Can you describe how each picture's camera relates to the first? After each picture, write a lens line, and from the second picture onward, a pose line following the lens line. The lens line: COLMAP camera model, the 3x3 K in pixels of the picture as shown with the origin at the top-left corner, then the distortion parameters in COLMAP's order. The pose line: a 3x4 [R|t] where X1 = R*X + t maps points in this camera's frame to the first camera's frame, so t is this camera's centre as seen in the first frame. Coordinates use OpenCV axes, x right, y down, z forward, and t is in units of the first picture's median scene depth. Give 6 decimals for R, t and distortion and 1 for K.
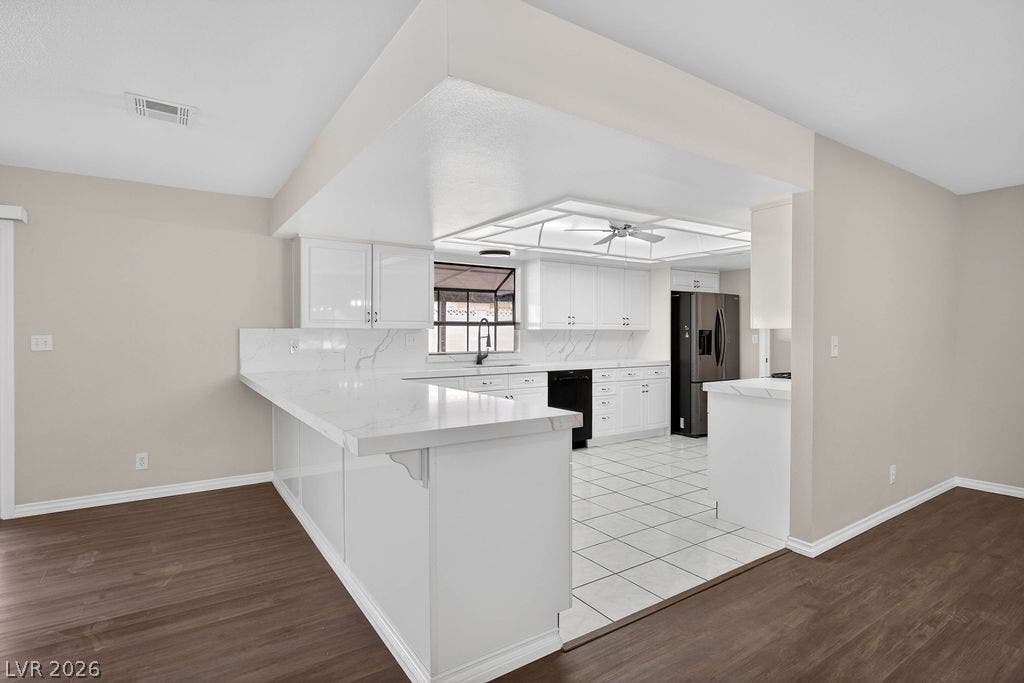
lens RADIAL K [[511.7, 0, 509.6], [0, 511.7, 338.2], [0, 0, 1]] dist [-0.022830, 0.008603]
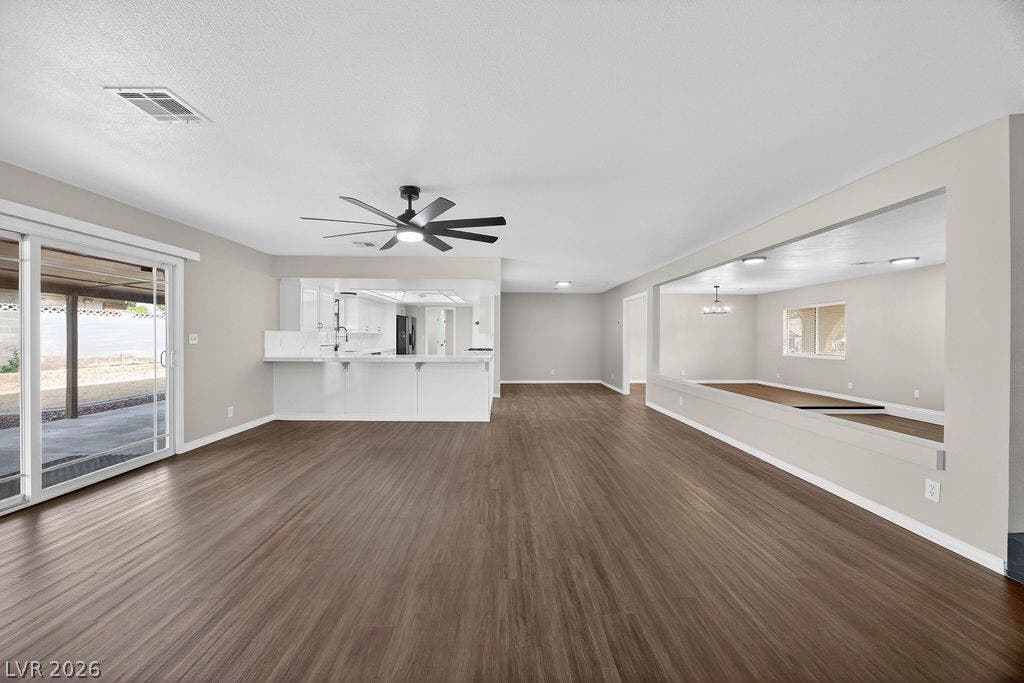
lens RADIAL K [[392.7, 0, 507.3], [0, 392.7, 338.8], [0, 0, 1]] dist [-0.011075, 0.000372]
pose [[0.540437, -0.000719, 0.841384, -1.009136], [-0.000731, 0.999999, 0.001324, 0.004534], [-0.841384, -0.001330, 0.540436, -0.330324]]
